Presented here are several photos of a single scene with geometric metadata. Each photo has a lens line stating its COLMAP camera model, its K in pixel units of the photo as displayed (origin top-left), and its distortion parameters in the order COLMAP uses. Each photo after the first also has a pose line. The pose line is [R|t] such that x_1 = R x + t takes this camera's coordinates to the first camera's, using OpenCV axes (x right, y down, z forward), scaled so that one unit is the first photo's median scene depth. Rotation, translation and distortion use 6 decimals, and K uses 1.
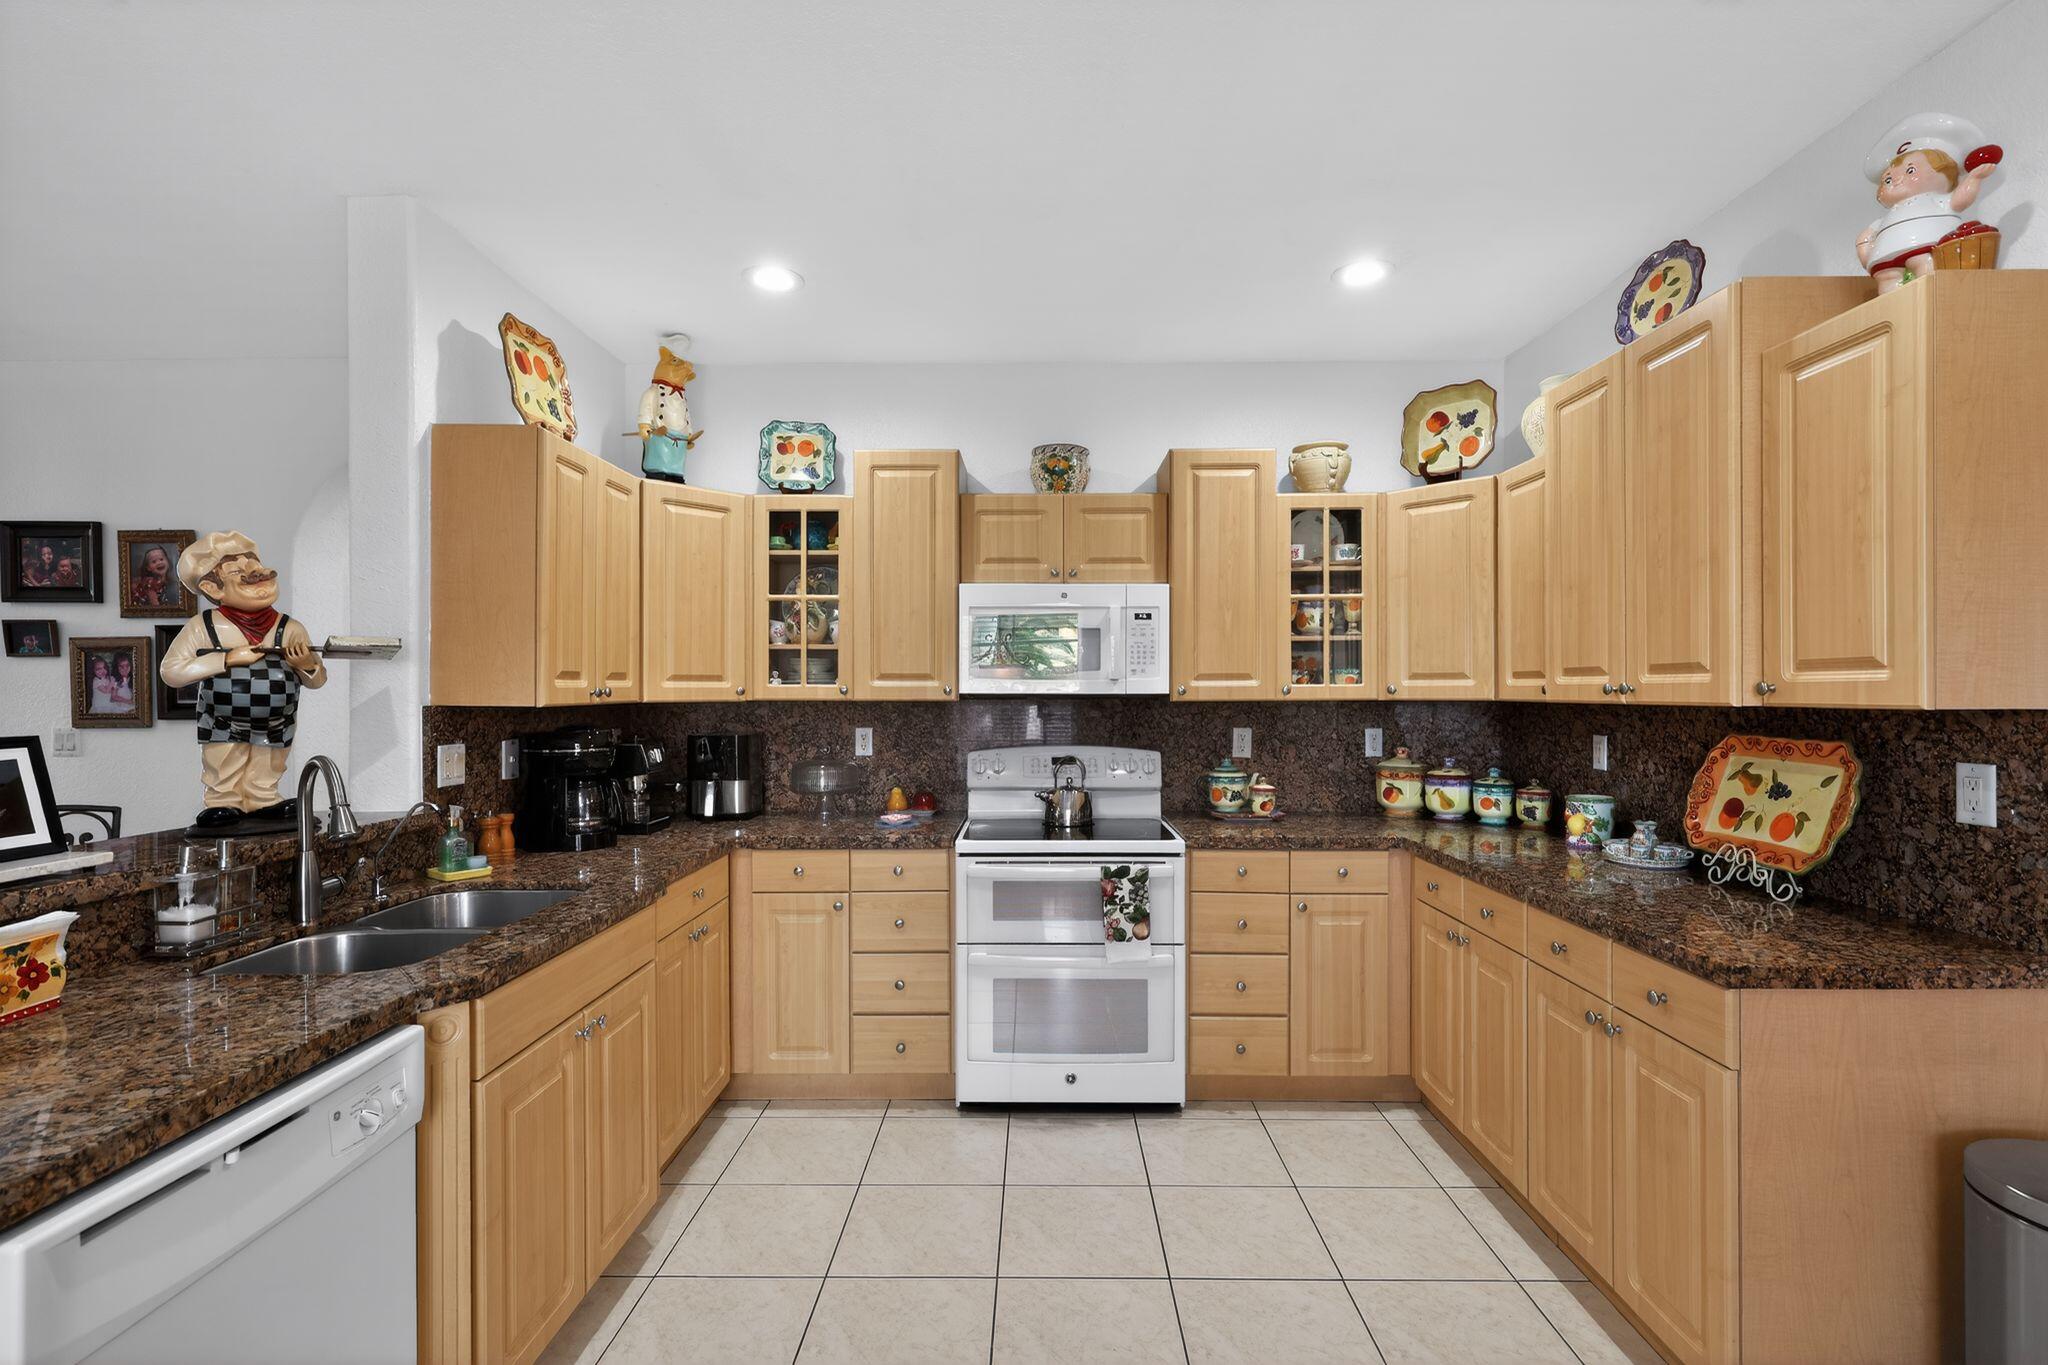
lens RADIAL K [[916.3, 0, 1021.2], [0, 916.3, 693.3], [0, 0, 1]] dist [0.000870, 0.000078]
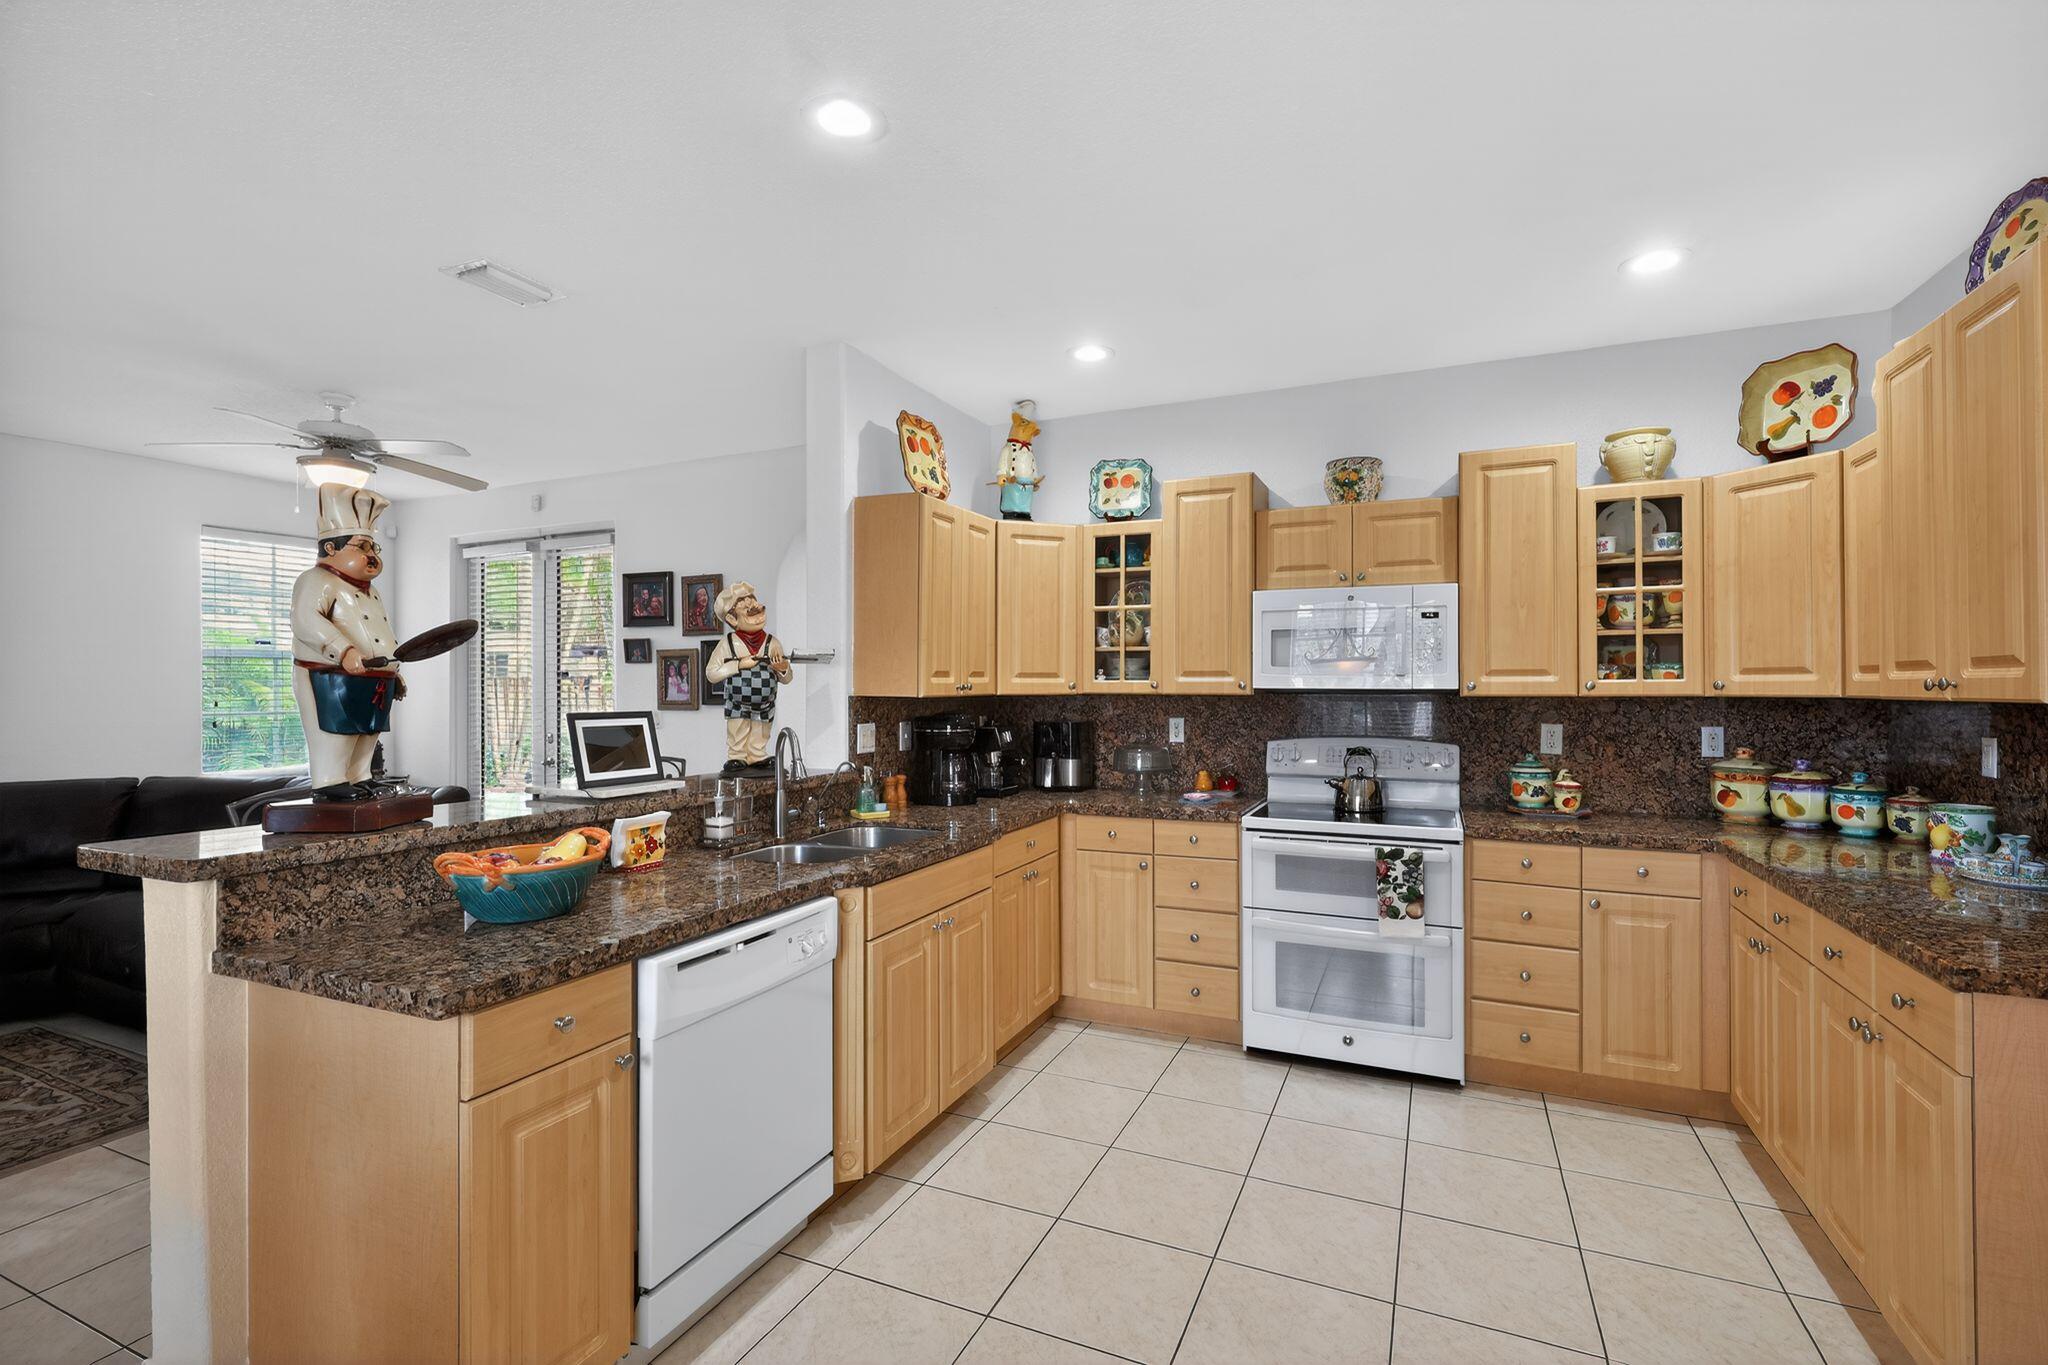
lens RADIAL K [[916.3, 0, 1025.8], [0, 916.3, 679.1], [0, 0, 1]] dist [0.000870, 0.000078]
pose [[0.916642, -0.002124, -0.399703, 0.138286], [-0.002249, 0.999943, -0.010471, 0.001424], [0.399702, 0.010497, 0.916585, -0.159263]]
